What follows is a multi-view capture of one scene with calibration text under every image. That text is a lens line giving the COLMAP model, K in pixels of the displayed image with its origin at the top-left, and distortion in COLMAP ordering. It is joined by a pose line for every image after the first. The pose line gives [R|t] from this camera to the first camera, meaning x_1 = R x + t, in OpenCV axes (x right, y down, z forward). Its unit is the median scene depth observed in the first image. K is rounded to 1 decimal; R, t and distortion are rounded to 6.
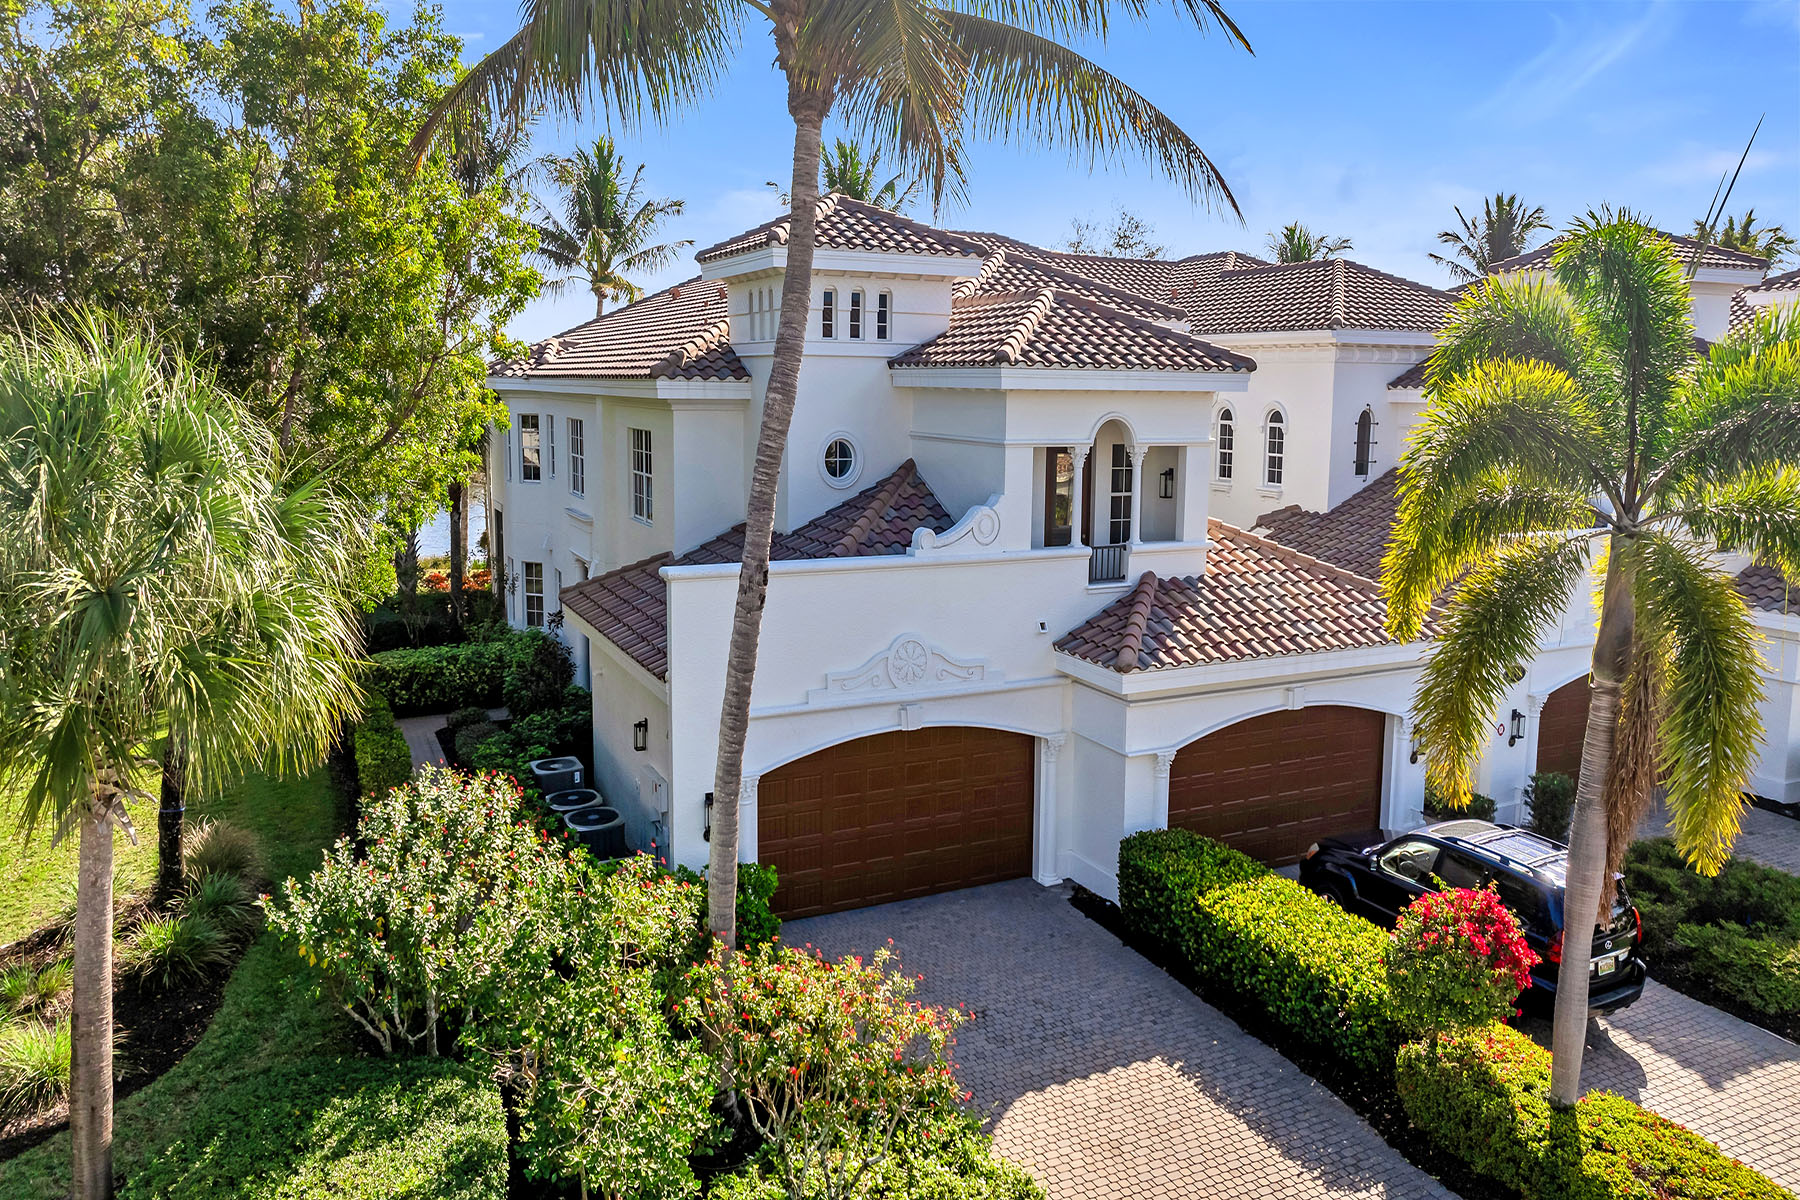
lens RADIAL K [[1227.3, 0, 898.7], [0, 1227.3, 595.0], [0, 0, 1]] dist [0.008487, 0.007813]
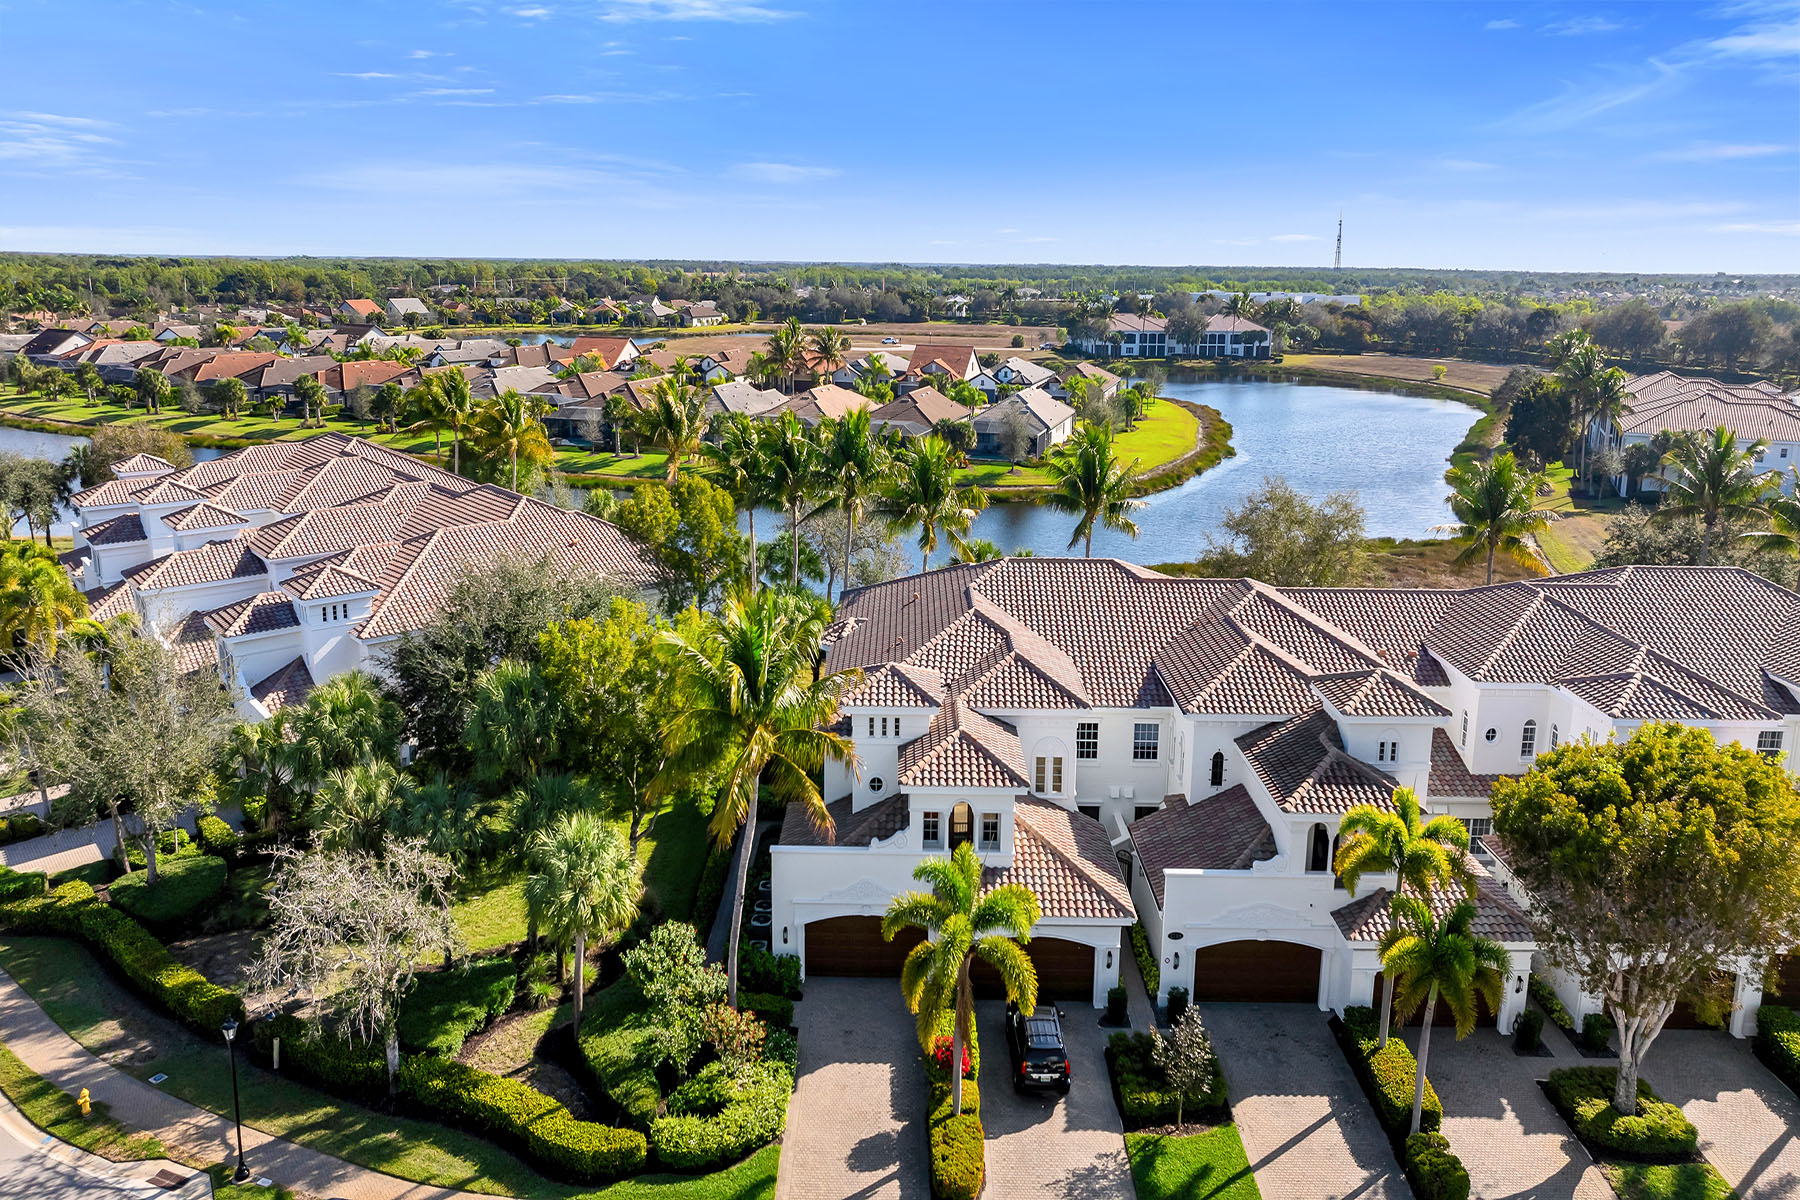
lens RADIAL K [[1227.3, 0, 899.6], [0, 1227.3, 600.3], [0, 0, 1]] dist [0.008487, 0.007813]
pose [[0.891081, 0.106516, -0.441168, 0.989075], [-0.066280, 0.992189, 0.105681, -0.712305], [0.448979, -0.064929, 0.891180, -1.039835]]
